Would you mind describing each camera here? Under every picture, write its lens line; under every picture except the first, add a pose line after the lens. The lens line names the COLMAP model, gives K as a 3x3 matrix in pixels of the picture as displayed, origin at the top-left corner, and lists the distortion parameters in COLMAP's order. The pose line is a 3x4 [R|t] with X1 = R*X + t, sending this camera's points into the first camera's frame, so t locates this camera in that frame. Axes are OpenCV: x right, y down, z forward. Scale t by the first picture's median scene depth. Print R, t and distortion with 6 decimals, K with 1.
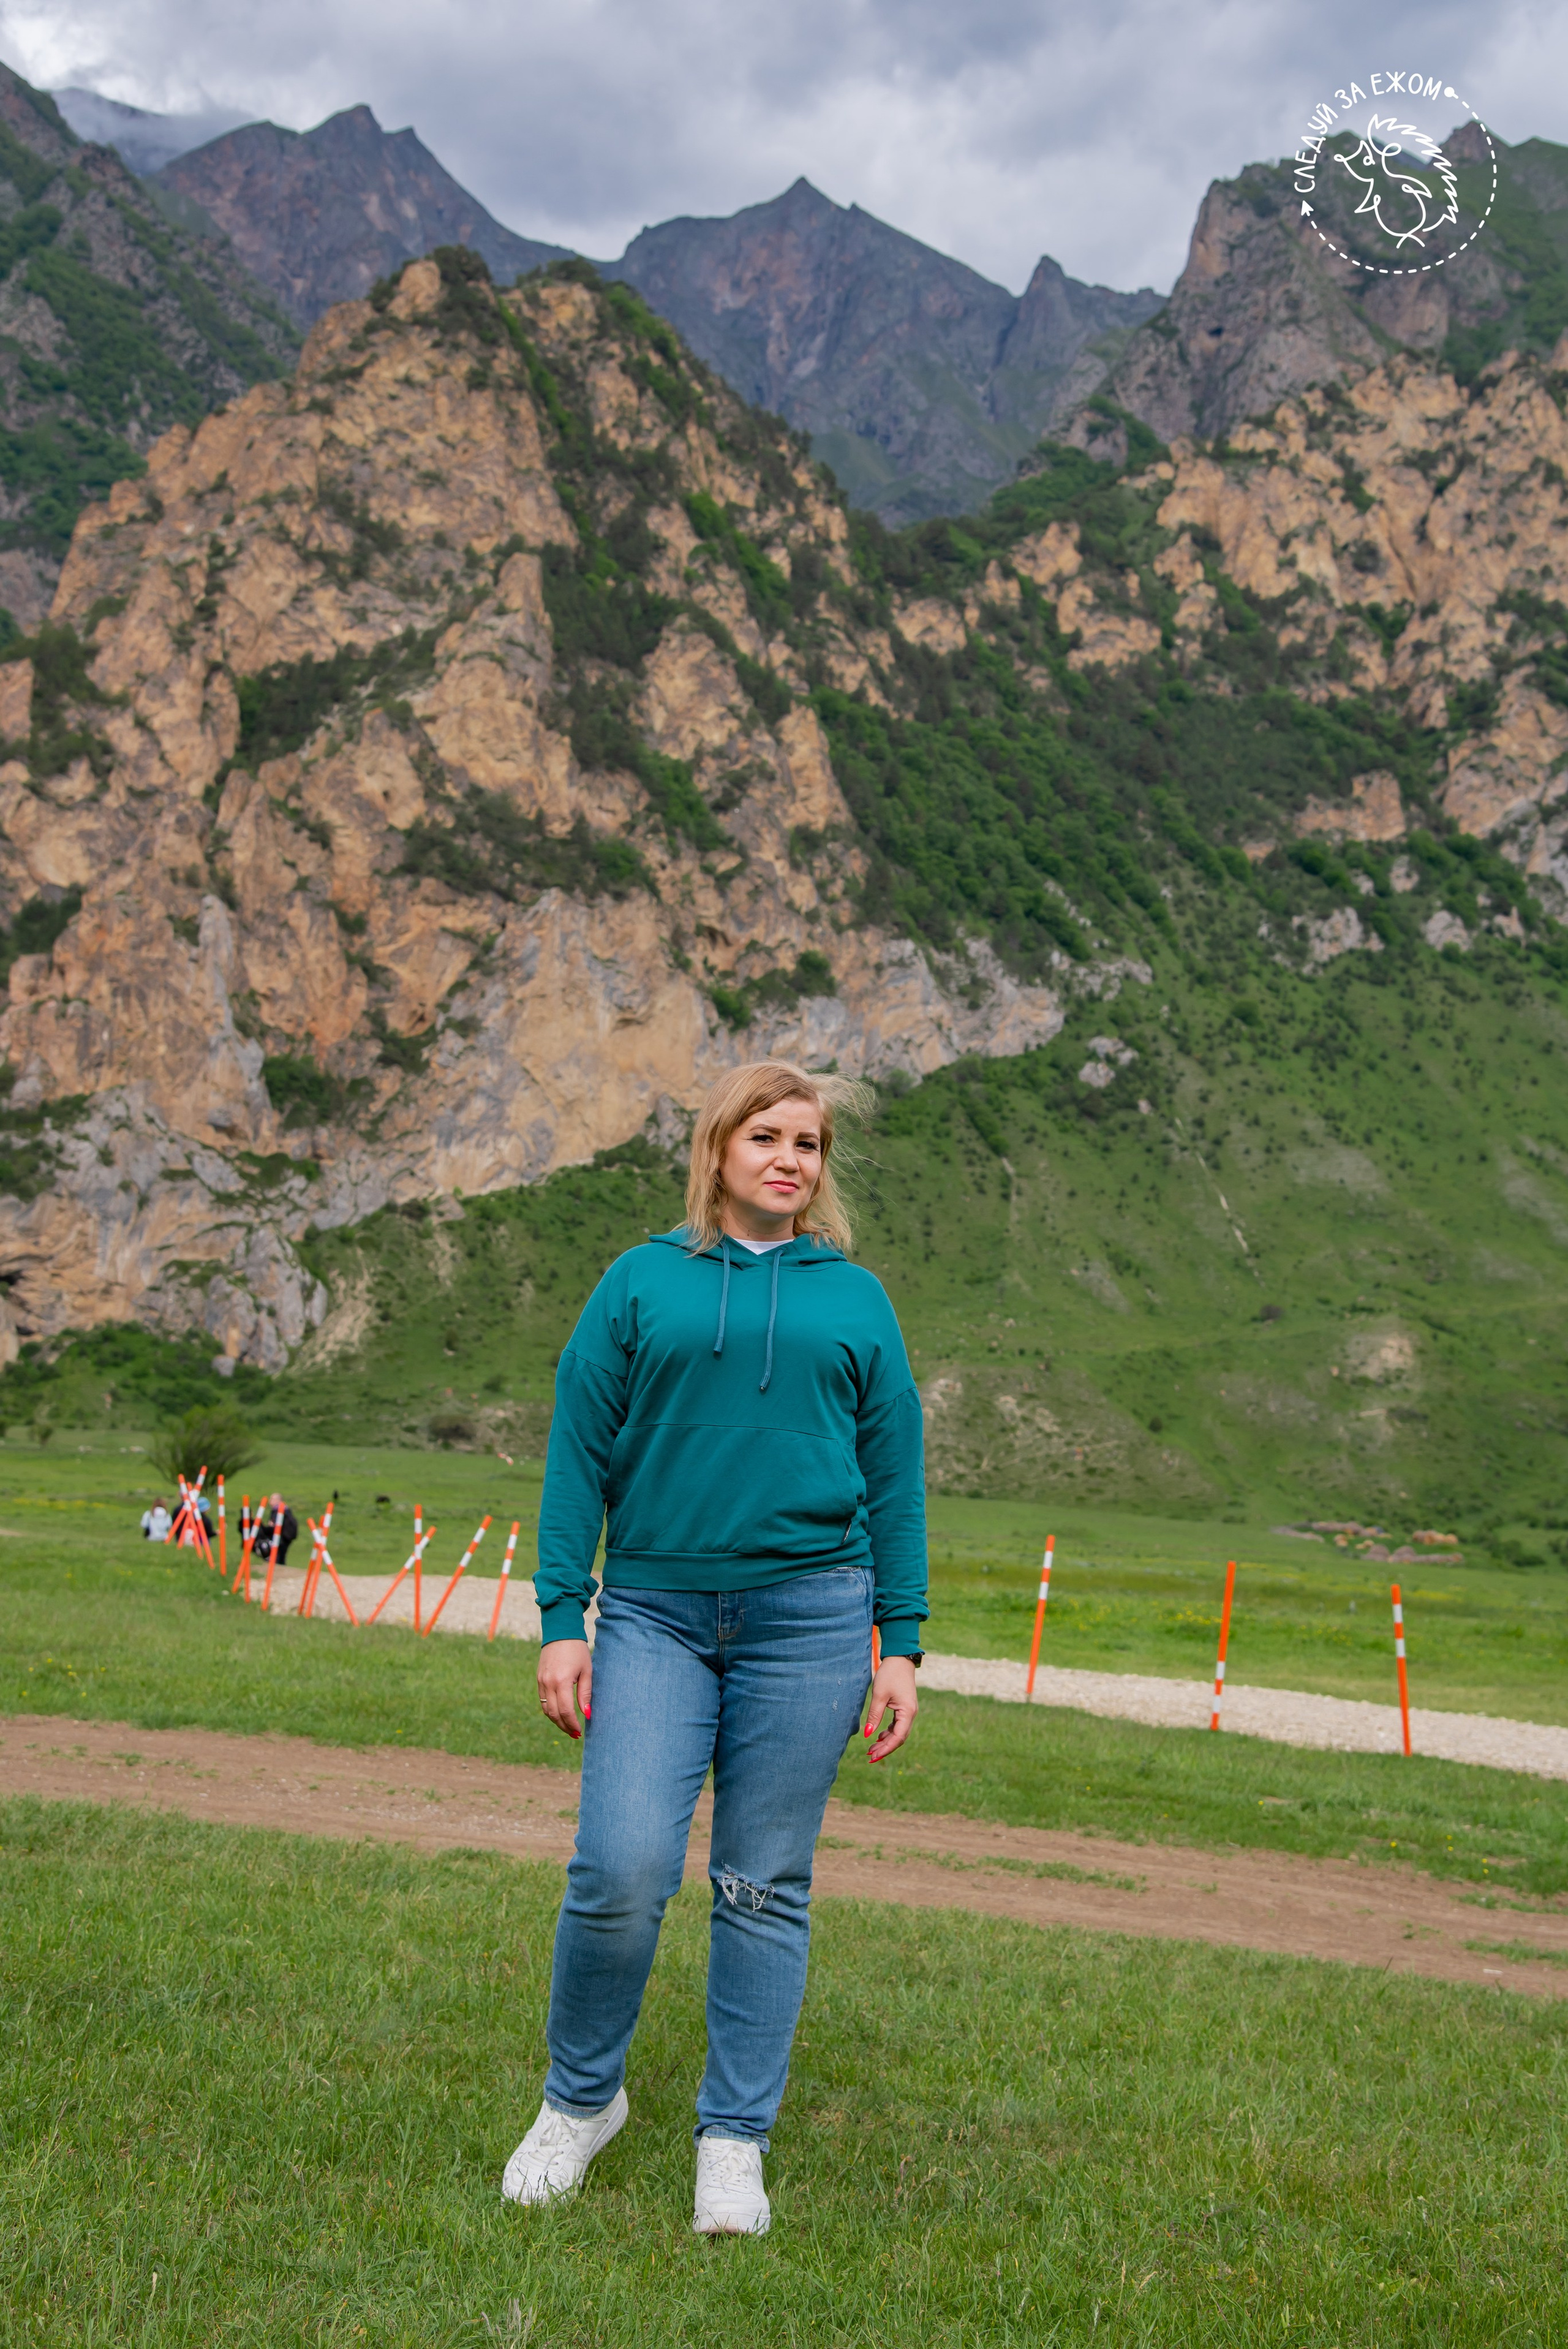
lens RADIAL K [[2906.9, 0, 794.1], [0, 2906.9, 1186.5], [0, 0, 1]] dist [0.172085, 0.000000]
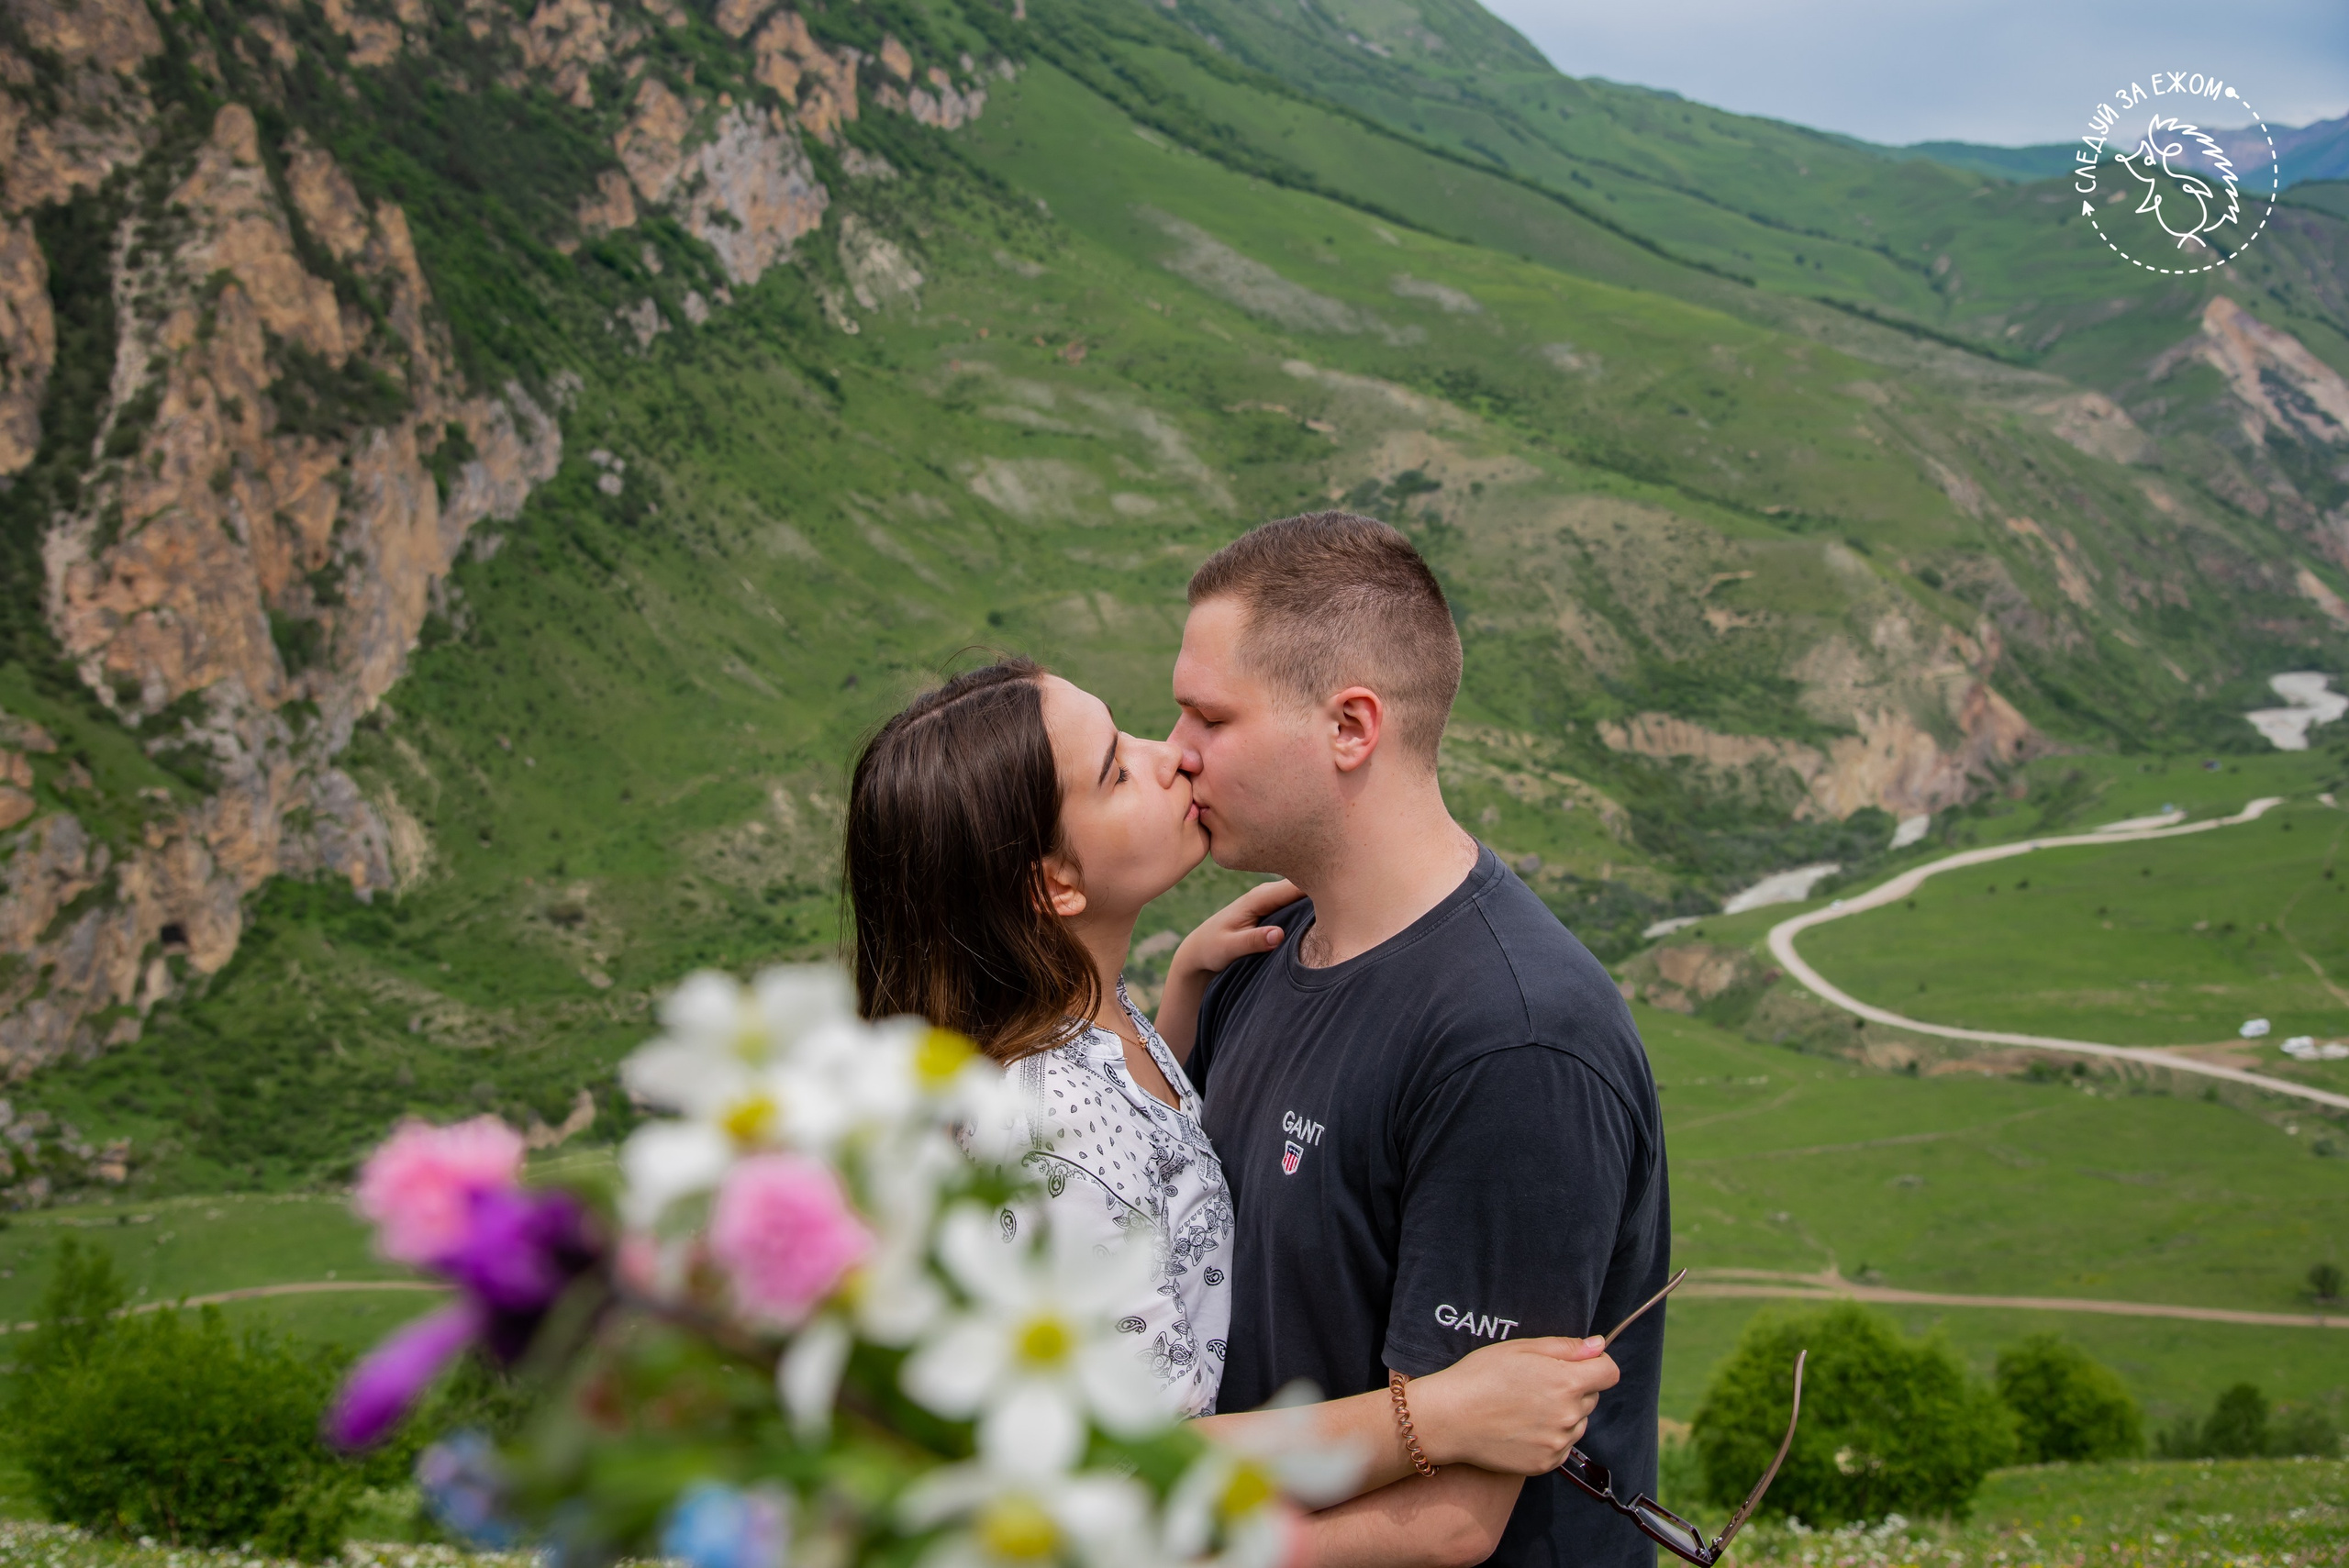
lens RADIAL K [[2466.6, 0, 1176.7], [0, 2466.6, 794.5], [0, 0, 1]] dist [0.096586, 0.000000]
pose [[0.759008, -0.165519, 0.629691, -0.451481], [0.016309, 0.971676, 0.235753, -0.171370], [-0.650877, -0.168668, 0.740209, -0.004859]]
